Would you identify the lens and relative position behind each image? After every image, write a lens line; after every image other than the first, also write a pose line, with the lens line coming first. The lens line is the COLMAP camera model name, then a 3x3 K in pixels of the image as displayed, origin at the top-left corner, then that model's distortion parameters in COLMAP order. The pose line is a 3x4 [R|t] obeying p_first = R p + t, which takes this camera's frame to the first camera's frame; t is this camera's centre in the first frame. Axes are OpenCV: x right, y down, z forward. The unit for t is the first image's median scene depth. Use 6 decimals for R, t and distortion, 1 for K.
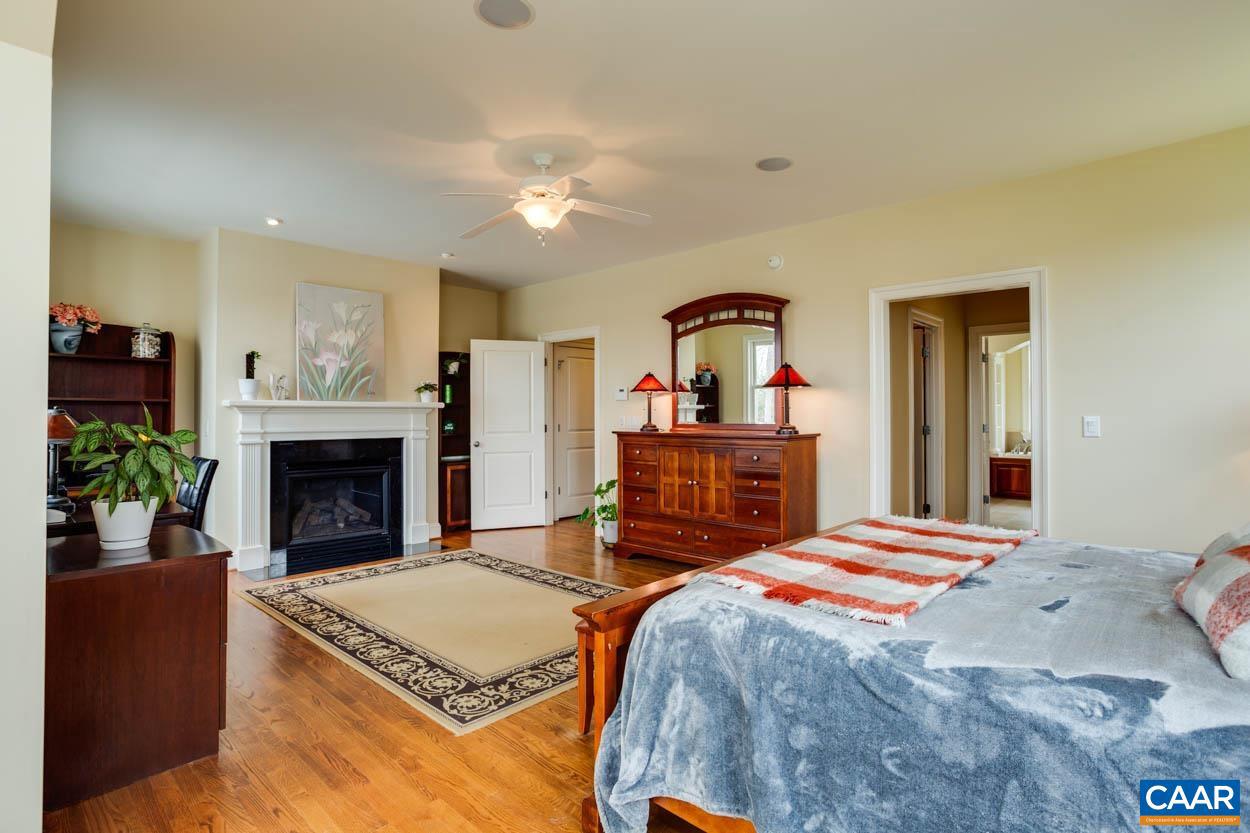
lens RADIAL K [[624.7, 0, 630.7], [0, 624.7, 414.5], [0, 0, 1]] dist [-0.027219, 0.002921]
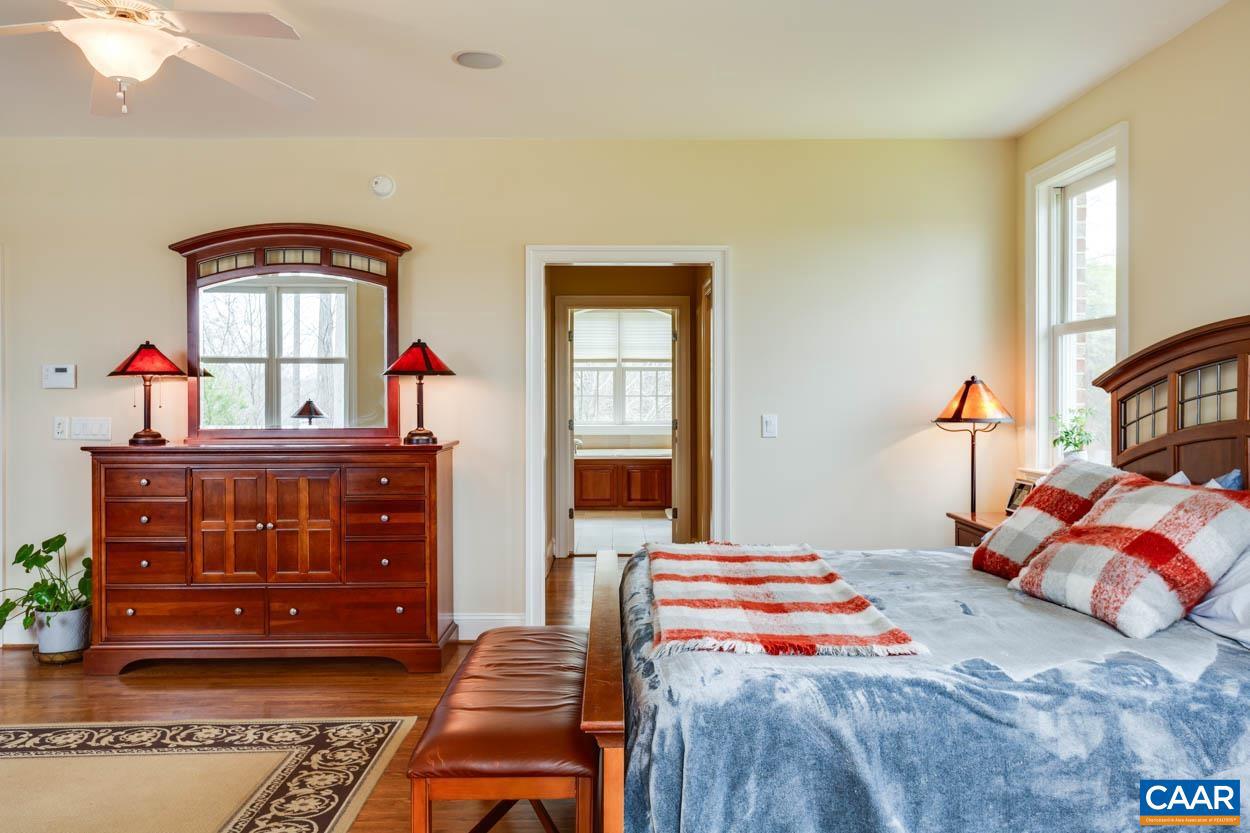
lens RADIAL K [[948.4, 0, 626.8], [0, 948.4, 413.0], [0, 0, 1]] dist [-0.006818, 0.007072]
pose [[0.724868, -0.013385, 0.688757, -0.428636], [0.001871, 0.999846, 0.017462, -0.027605], [-0.688885, -0.011369, 0.724781, 0.118537]]
